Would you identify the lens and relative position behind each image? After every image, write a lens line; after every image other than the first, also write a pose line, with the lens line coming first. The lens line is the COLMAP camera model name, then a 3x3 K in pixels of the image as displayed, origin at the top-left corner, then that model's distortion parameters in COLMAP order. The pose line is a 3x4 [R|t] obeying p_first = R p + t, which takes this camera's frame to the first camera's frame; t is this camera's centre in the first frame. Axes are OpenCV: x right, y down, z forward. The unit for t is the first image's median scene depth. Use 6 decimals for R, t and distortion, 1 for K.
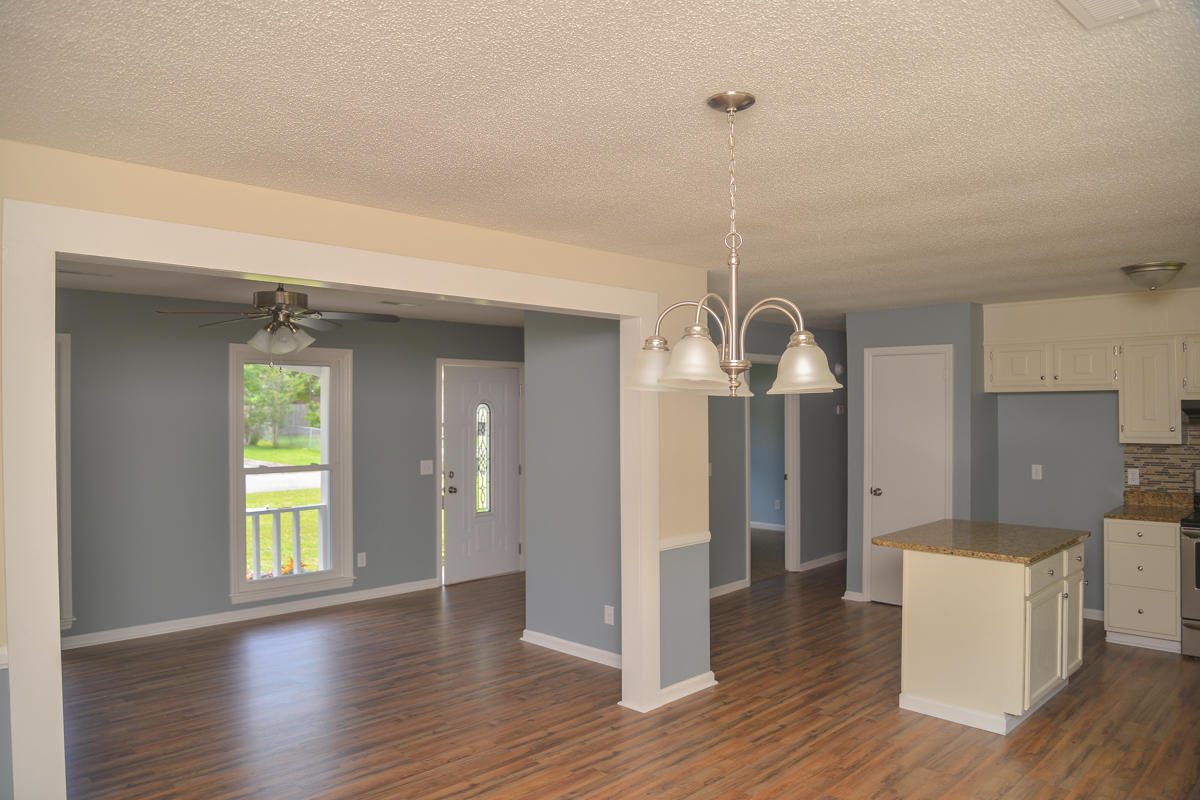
lens RADIAL K [[810.0, 0, 590.7], [0, 810.0, 402.5], [0, 0, 1]] dist [-0.072130, 0.009863]
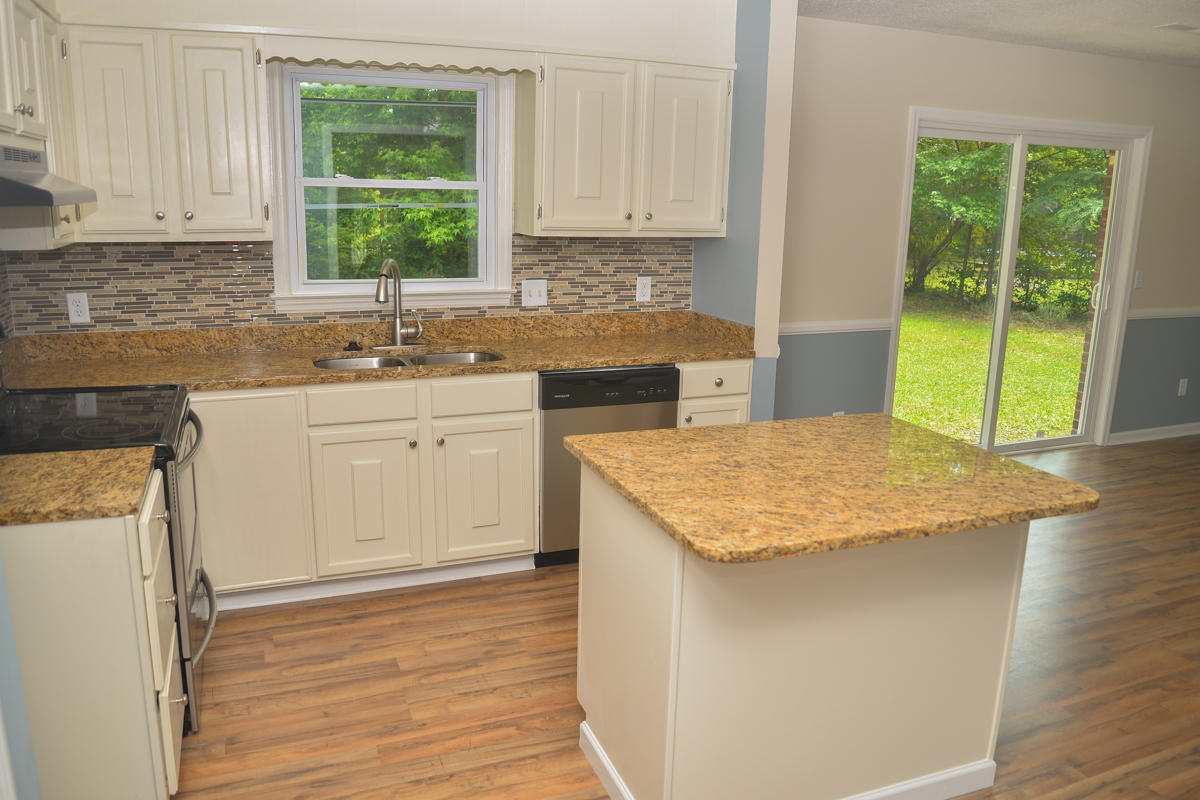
lens RADIAL K [[852.1, 0, 614.4], [0, 852.1, 407.7], [0, 0, 1]] dist [-0.072476, 0.021686]
pose [[-0.921520, -0.107789, 0.373073, 0.356576], [-0.020785, 0.973020, 0.229784, 0.022917], [-0.387775, 0.203996, -0.898897, 1.235017]]
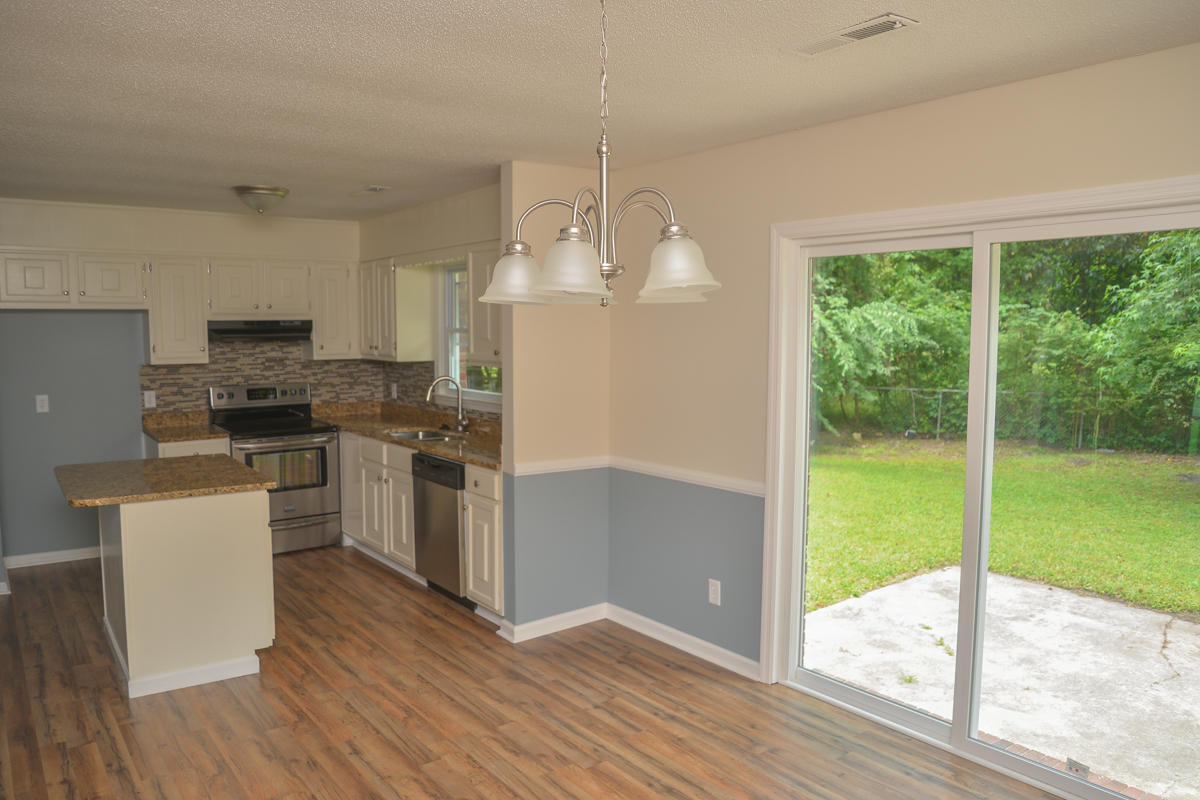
lens RADIAL K [[852.1, 0, 592.4], [0, 852.1, 421.4], [0, 0, 1]] dist [-0.072476, 0.021686]
pose [[0.135679, -0.104872, 0.985187, -0.287790], [-0.012911, 0.994110, 0.107599, 0.003022], [-0.990669, -0.027318, 0.133526, 0.342586]]
